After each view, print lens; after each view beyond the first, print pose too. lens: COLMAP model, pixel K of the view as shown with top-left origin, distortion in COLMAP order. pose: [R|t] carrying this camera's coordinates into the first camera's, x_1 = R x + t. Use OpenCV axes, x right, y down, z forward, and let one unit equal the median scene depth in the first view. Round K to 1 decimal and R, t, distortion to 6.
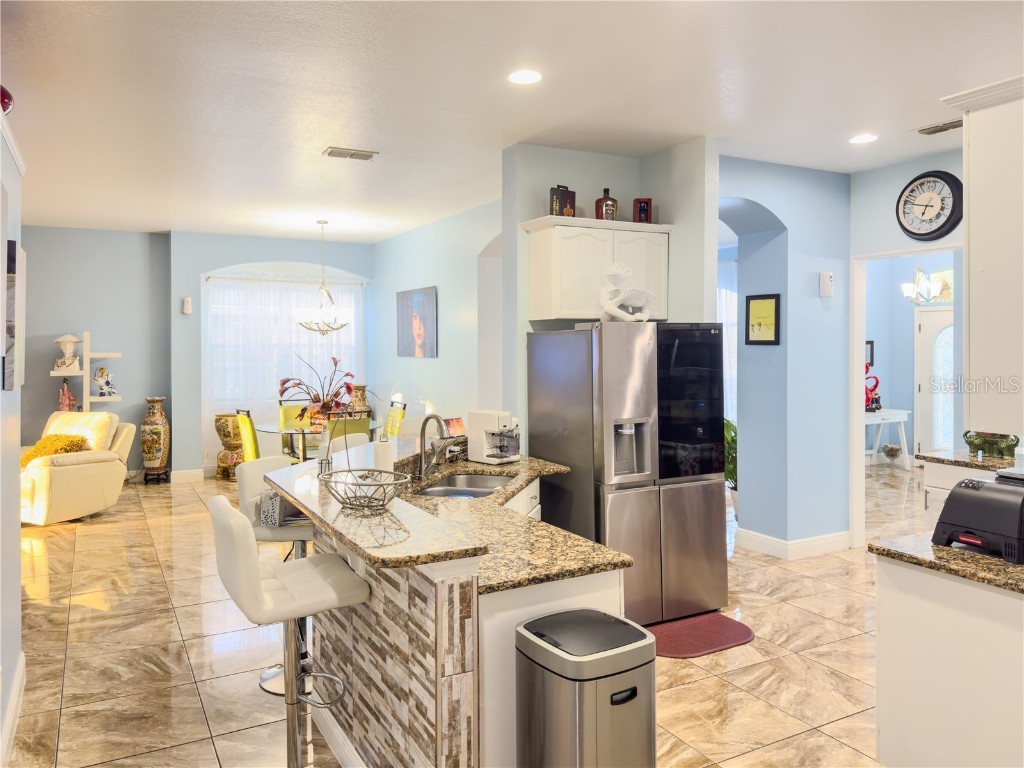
lens RADIAL K [[776.2, 0, 515.0], [0, 776.2, 380.6], [0, 0, 1]] dist [0.043741, -0.058581]
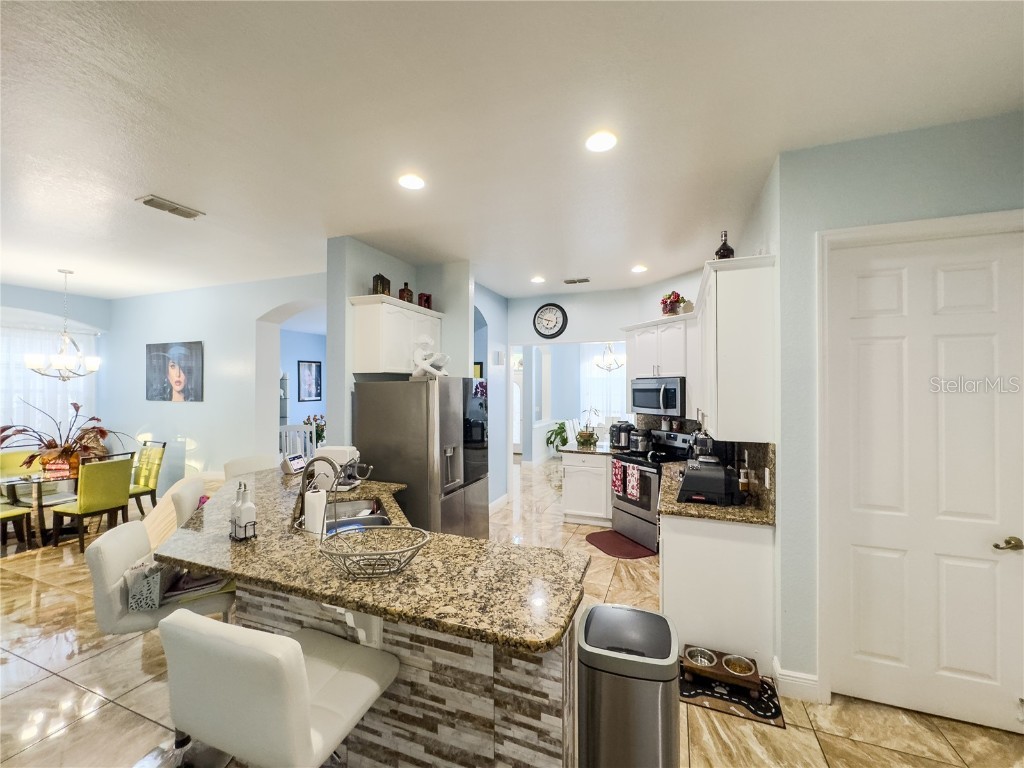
lens RADIAL K [[418.0, 0, 512.9], [0, 418.0, 392.4], [0, 0, 1]] dist [-0.008433, 0.000370]
pose [[0.752081, -0.002456, 0.659067, -0.227103], [0.026716, 0.999285, -0.026763, -0.019248], [-0.658530, 0.037735, 0.751608, 0.289298]]
